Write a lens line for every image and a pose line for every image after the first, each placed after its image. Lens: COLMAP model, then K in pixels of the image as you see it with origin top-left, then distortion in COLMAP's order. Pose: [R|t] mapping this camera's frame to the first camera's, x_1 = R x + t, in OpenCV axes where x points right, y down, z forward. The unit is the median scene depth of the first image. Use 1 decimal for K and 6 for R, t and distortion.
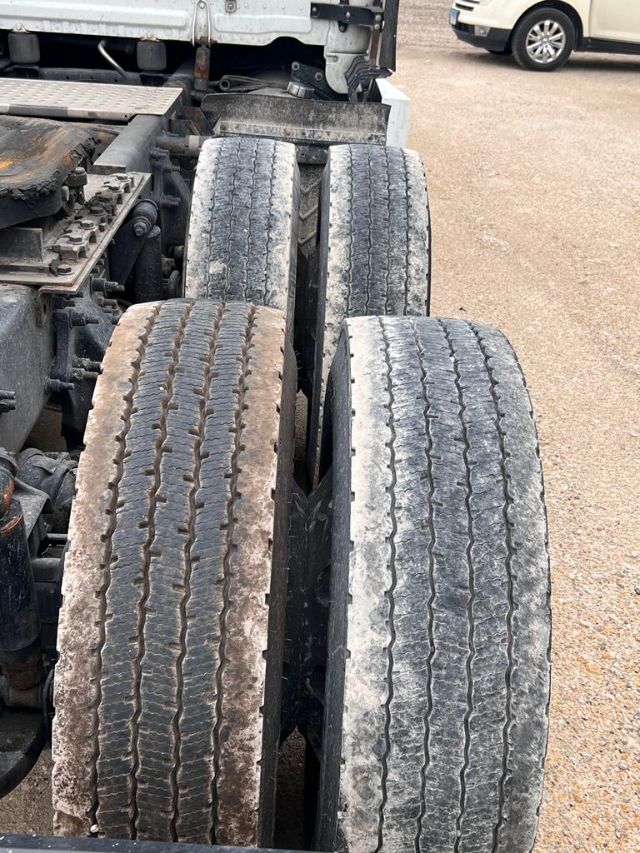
lens RADIAL K [[959.5, 0, 318.9], [0, 959.5, 422.9], [0, 0, 1]] dist [0.142692, -0.354647]
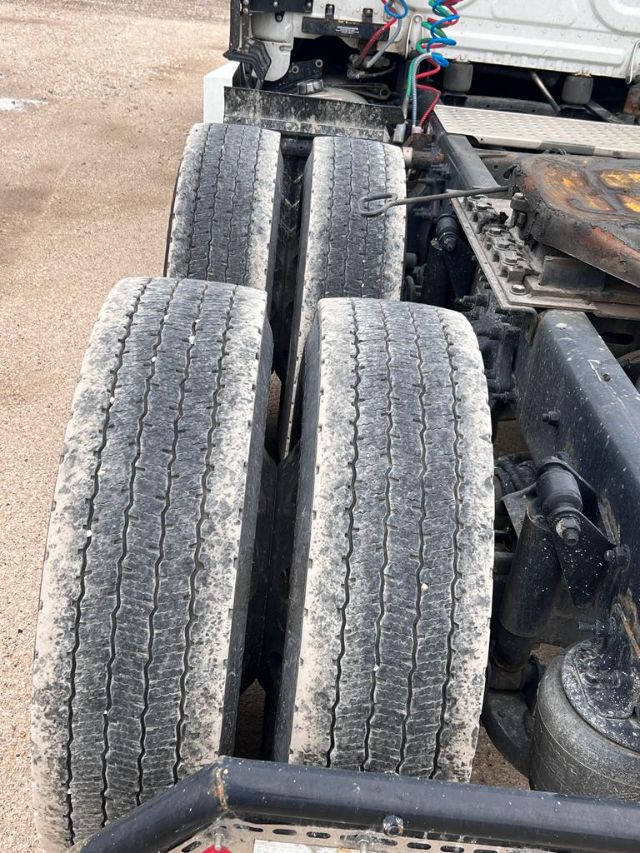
lens RADIAL K [[959.5, 0, 318.9], [0, 959.5, 422.9], [0, 0, 1]] dist [0.142692, -0.354647]
pose [[0.998795, 0.036146, 0.033204, -0.482741], [-0.036399, 0.999312, 0.007052, -0.018088], [-0.032927, -0.008252, 0.999424, -0.037371]]
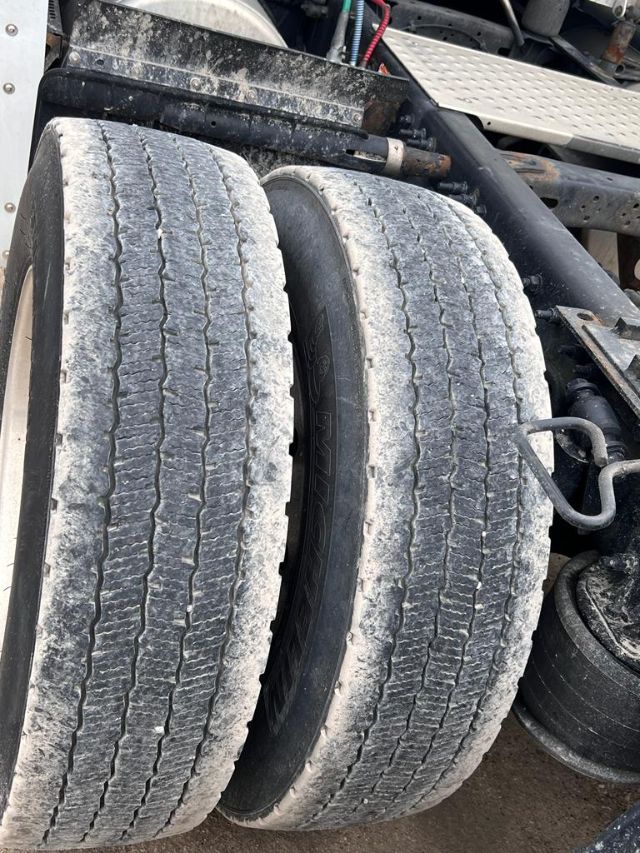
lens RADIAL K [[959.5, 0, 318.9], [0, 959.5, 422.9], [0, 0, 1]] dist [0.142692, -0.354647]
pose [[0.938207, 0.032326, 0.344562, -0.582073], [-0.099173, 0.978985, 0.178192, -0.195920], [-0.331561, -0.201352, 0.921697, 0.337546]]
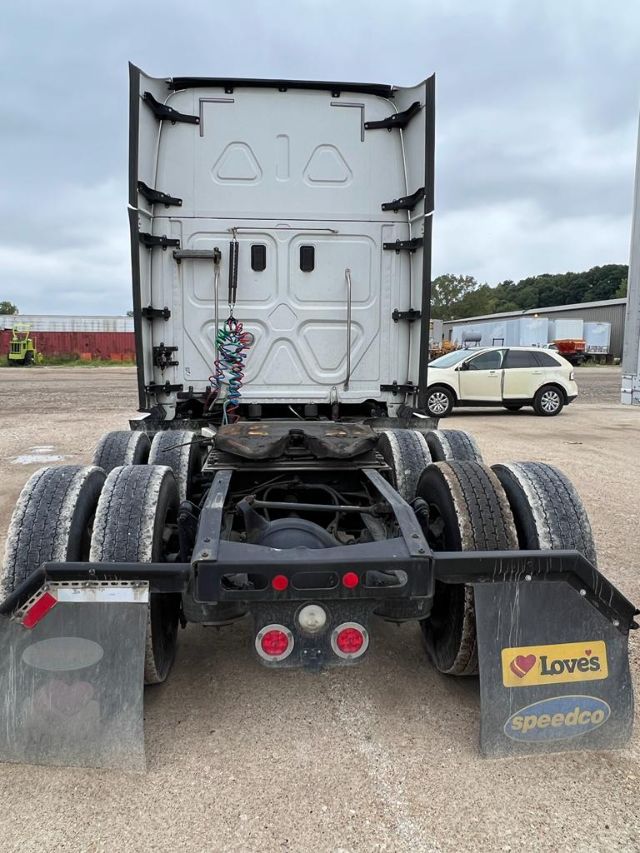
lens RADIAL K [[650.5, 0, 318.2], [0, 650.5, 424.0], [0, 0, 1]] dist [0.005639, -0.001703]
pose [[0.994950, -0.062703, 0.078372, -0.282622], [0.086426, 0.932256, -0.351325, 0.188471], [-0.051034, 0.356324, 0.932968, -0.409059]]
